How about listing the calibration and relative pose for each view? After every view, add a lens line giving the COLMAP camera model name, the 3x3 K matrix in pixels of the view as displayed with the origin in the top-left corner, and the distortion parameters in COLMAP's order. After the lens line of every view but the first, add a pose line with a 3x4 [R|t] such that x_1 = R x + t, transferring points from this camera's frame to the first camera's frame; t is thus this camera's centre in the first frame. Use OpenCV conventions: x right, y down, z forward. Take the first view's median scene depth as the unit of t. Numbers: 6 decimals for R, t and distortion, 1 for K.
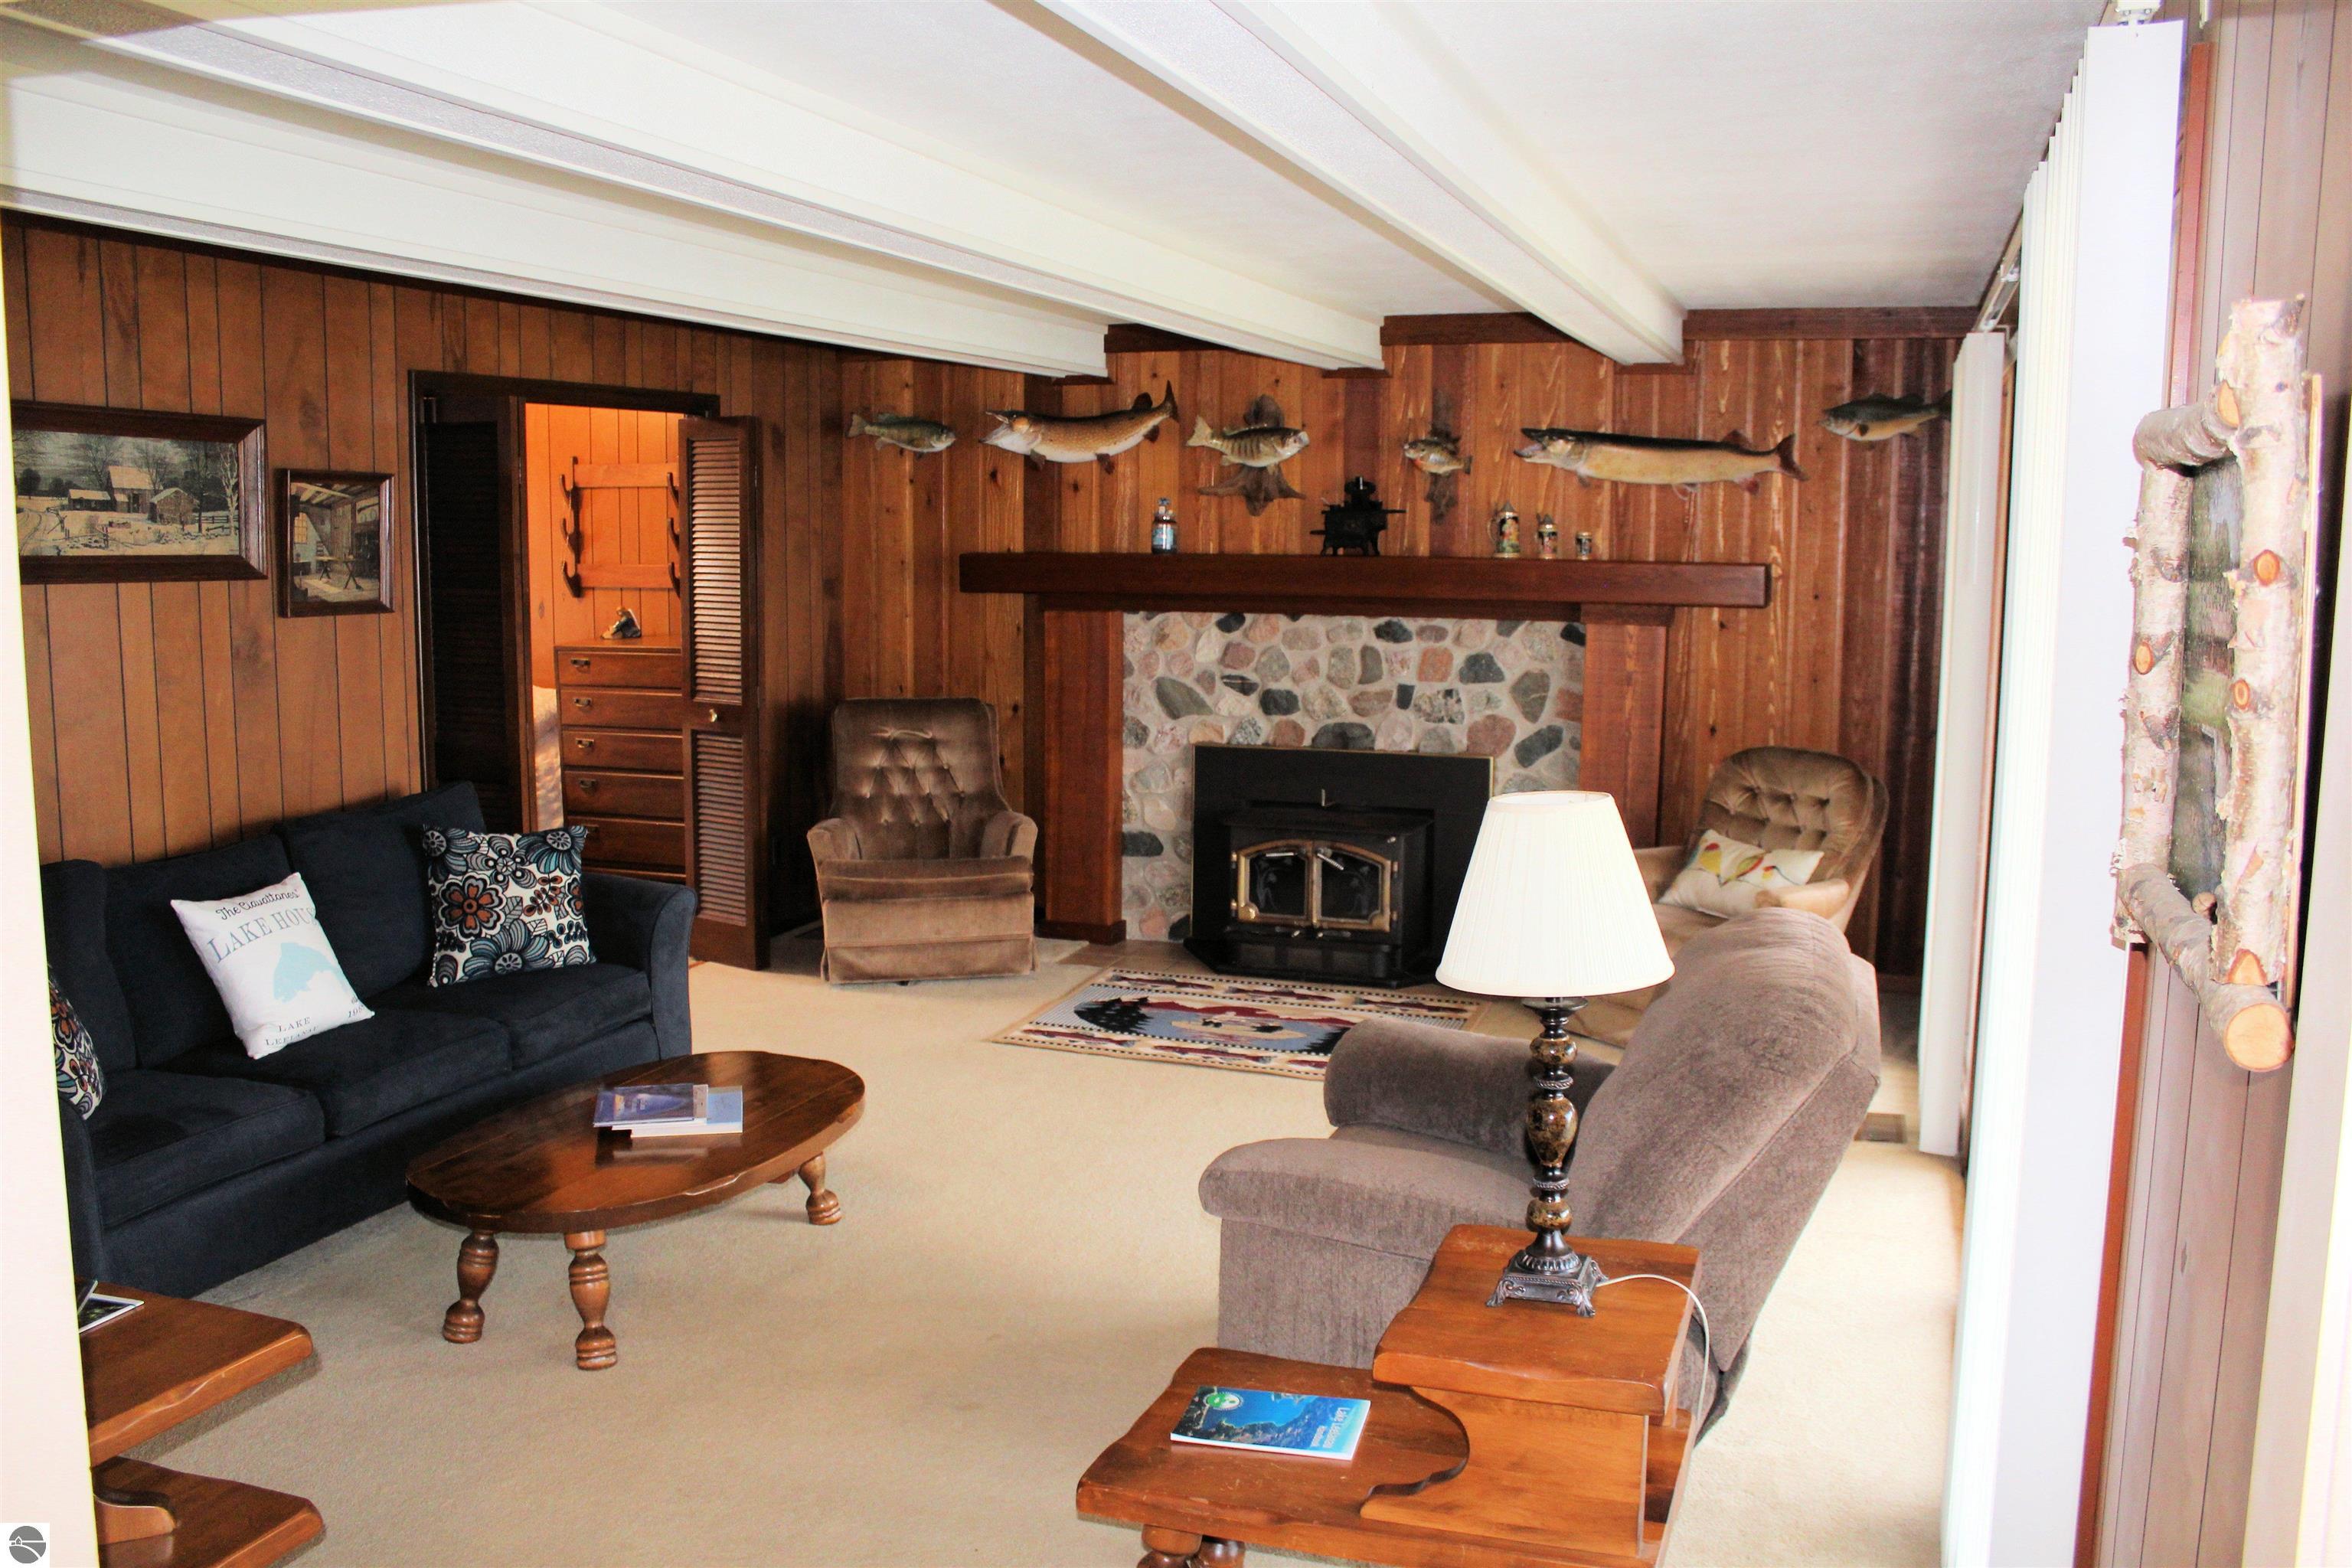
lens RADIAL K [[1940.8, 0, 1176.2], [0, 1940.8, 812.4], [0, 0, 1]] dist [-0.154019, 0.135788]
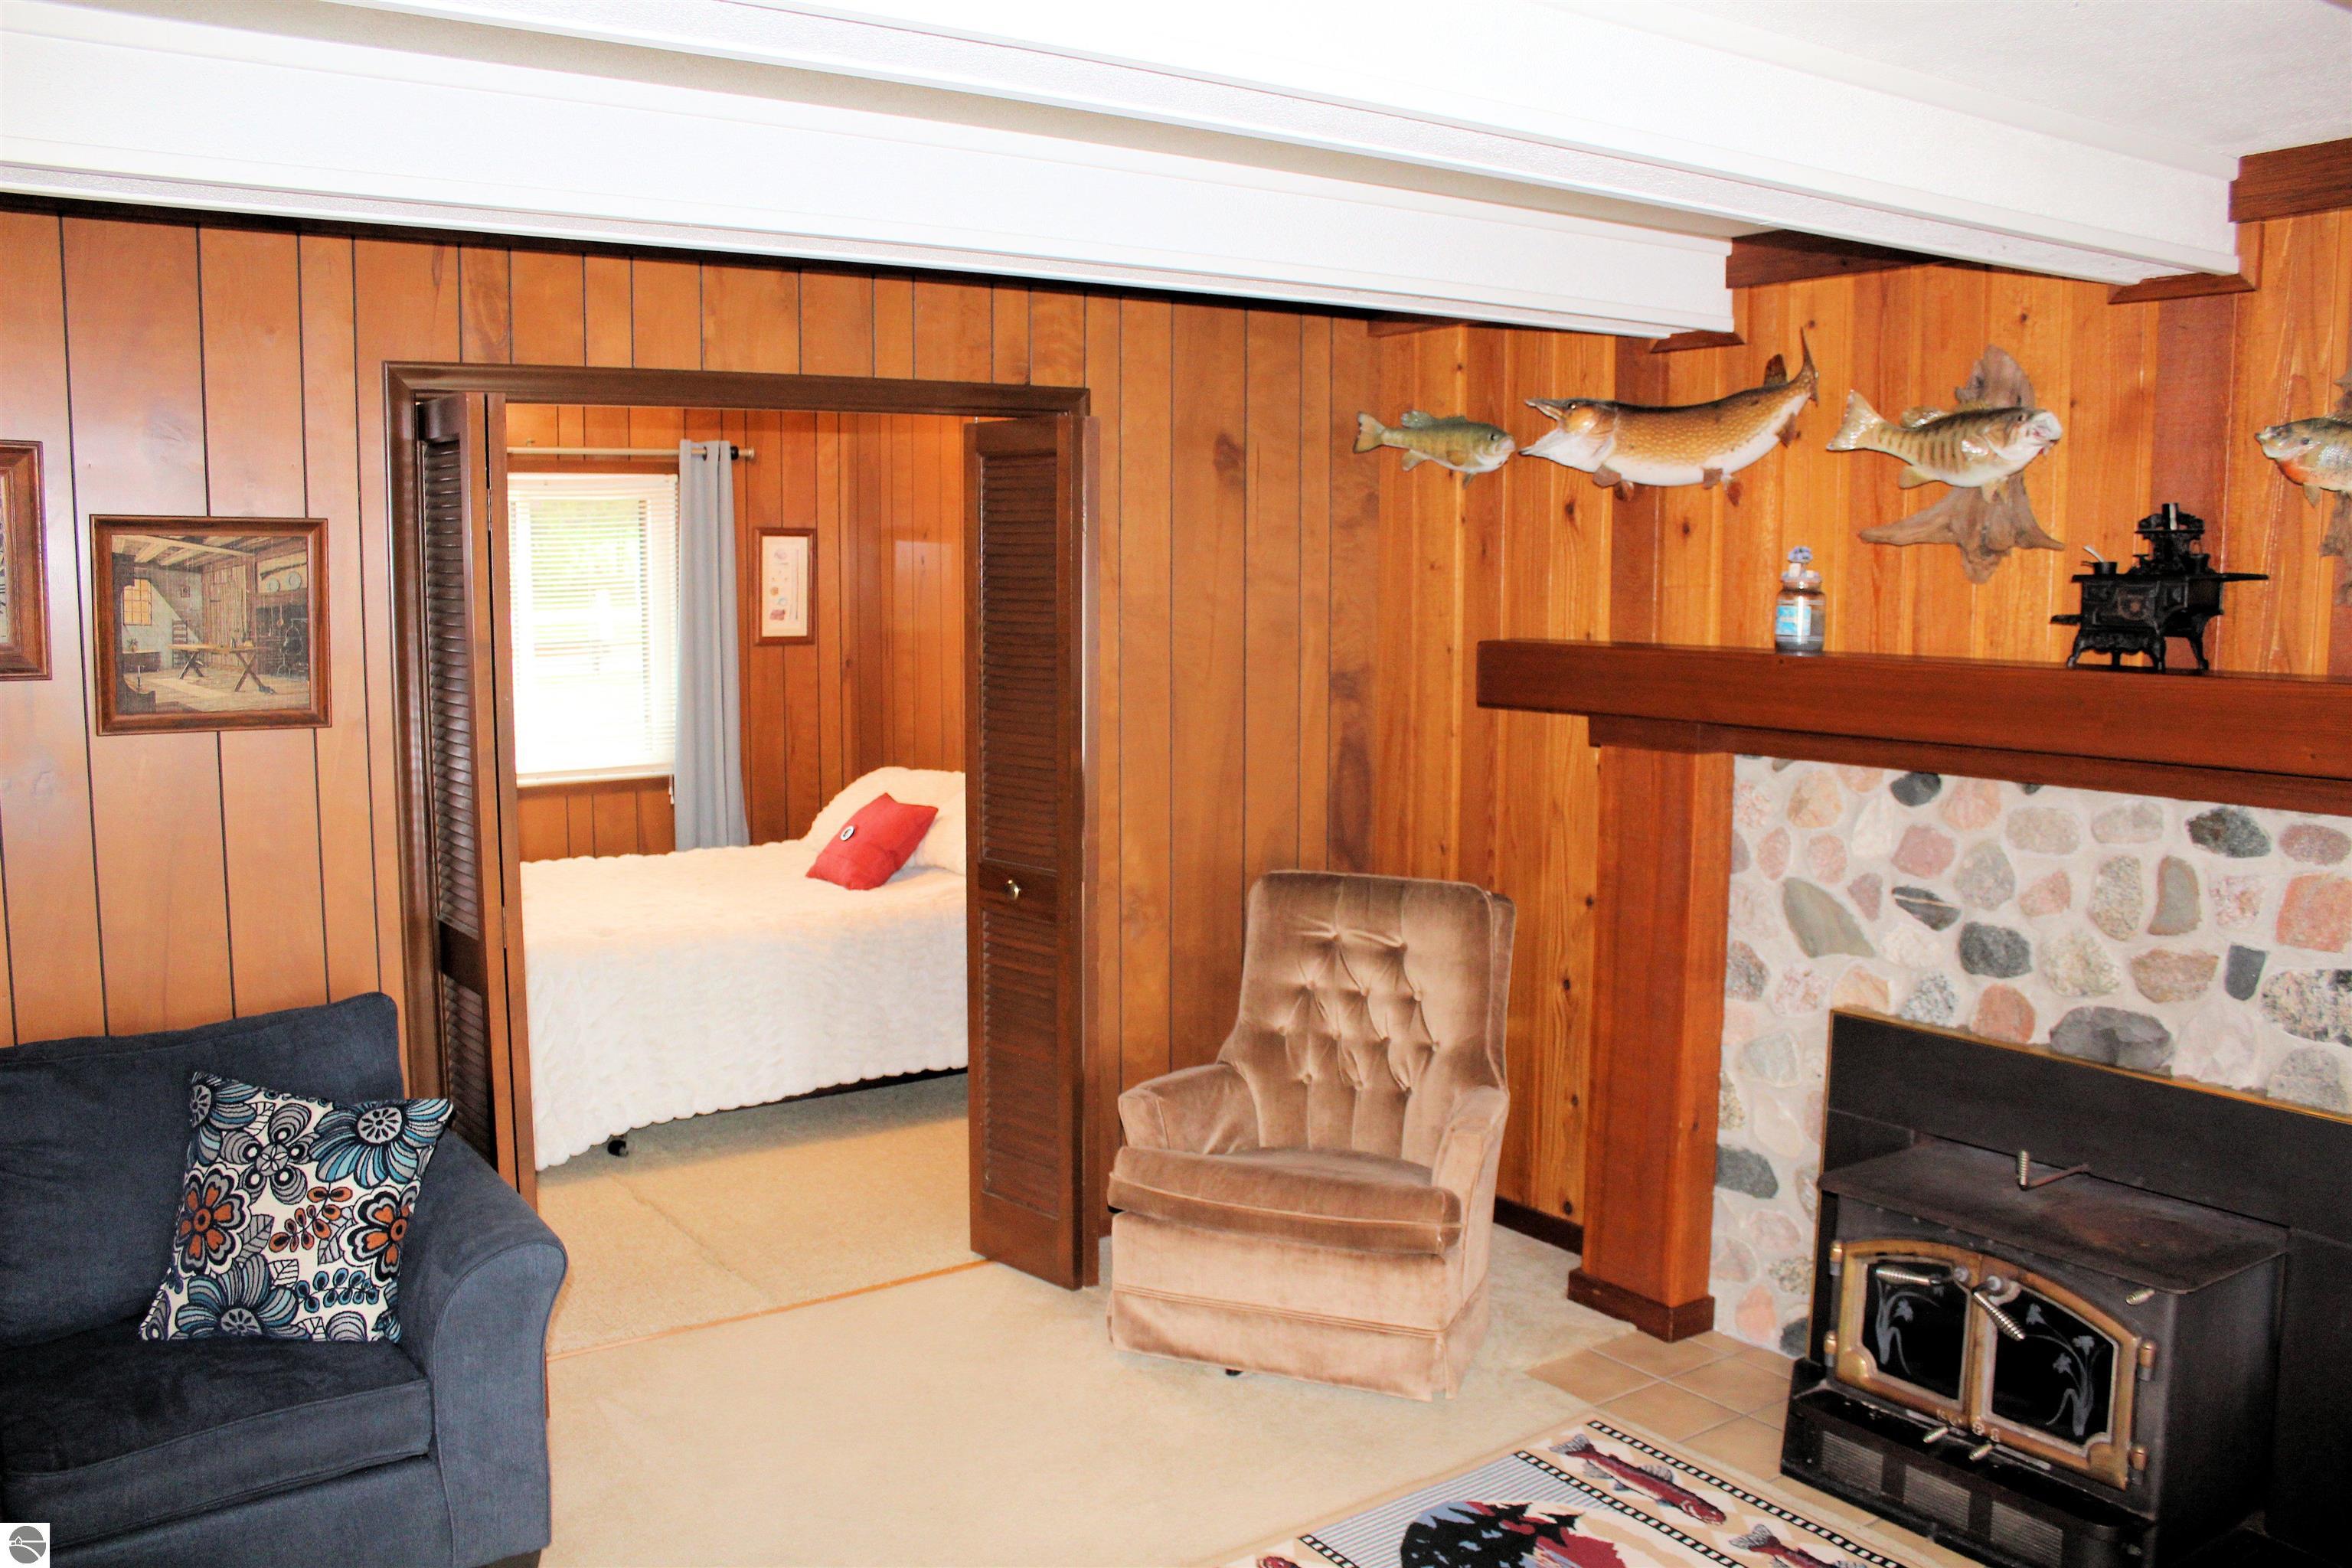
lens RADIAL K [[1940.8, 0, 1176.8], [0, 1940.8, 798.9], [0, 0, 1]] dist [-0.154019, 0.135788]
pose [[0.820832, 0.065178, -0.567439, 0.165644], [-0.082036, 0.996621, -0.004195, -0.081522], [0.565248, 0.049994, 0.823405, 0.497847]]
